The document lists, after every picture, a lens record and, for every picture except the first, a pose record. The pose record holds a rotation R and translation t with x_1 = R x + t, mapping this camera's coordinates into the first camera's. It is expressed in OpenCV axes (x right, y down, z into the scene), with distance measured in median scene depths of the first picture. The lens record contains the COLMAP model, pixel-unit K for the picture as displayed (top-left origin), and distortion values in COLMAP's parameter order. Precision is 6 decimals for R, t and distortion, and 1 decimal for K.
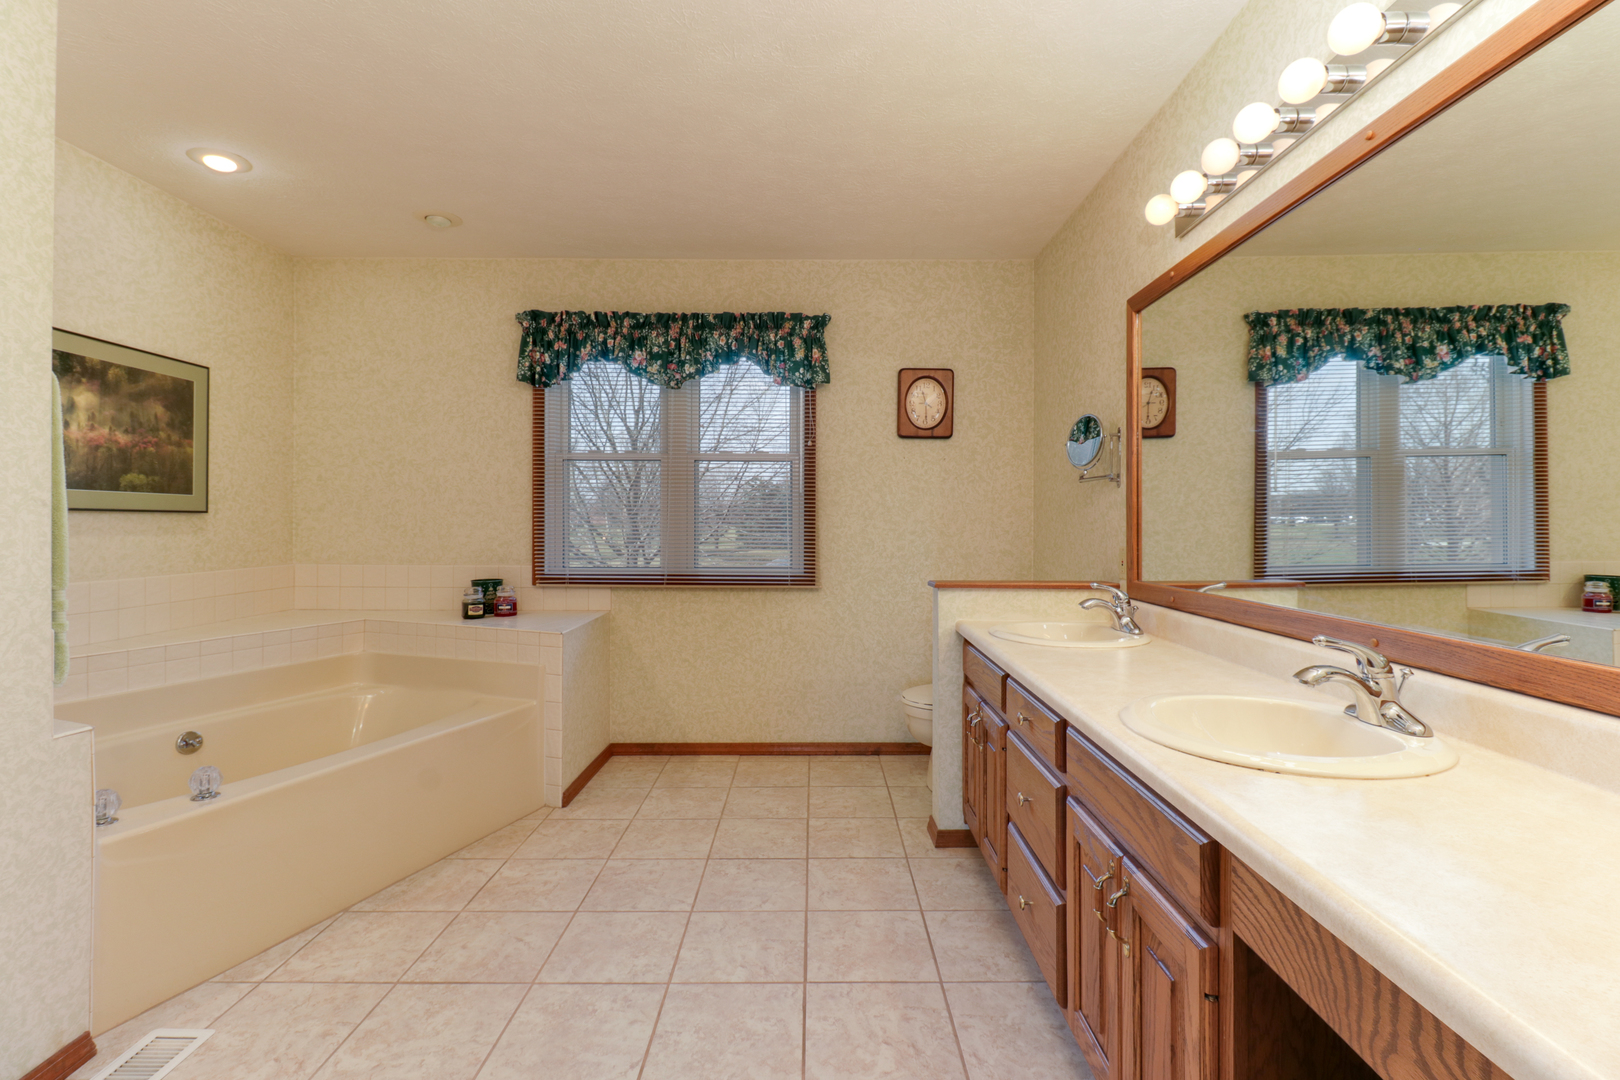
lens RADIAL K [[746.4, 0, 811.9], [0, 746.4, 534.9], [0, 0, 1]] dist [0.018848, -0.001683]
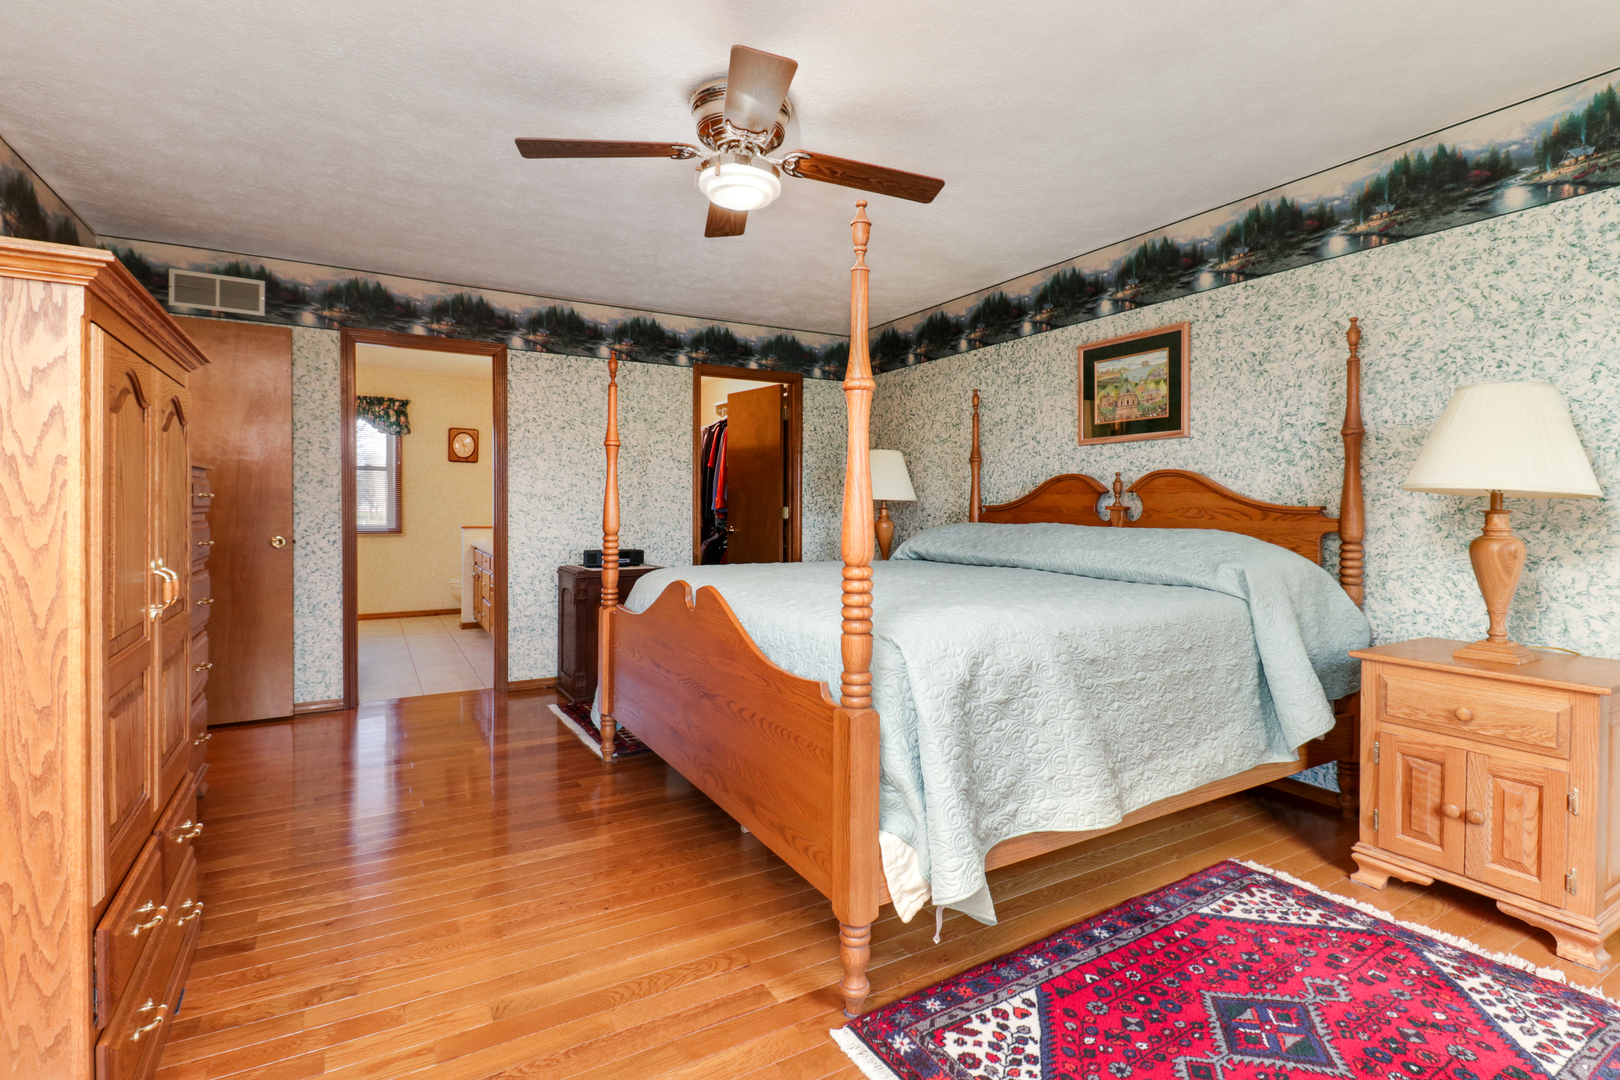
lens RADIAL K [[746.4, 0, 820.0], [0, 746.4, 527.5], [0, 0, 1]] dist [0.018848, -0.001683]
pose [[0.849737, -0.001881, 0.527204, -0.105843], [-0.007752, 0.999841, 0.016062, 0.009295], [-0.527151, -0.017735, 0.849587, -1.318440]]
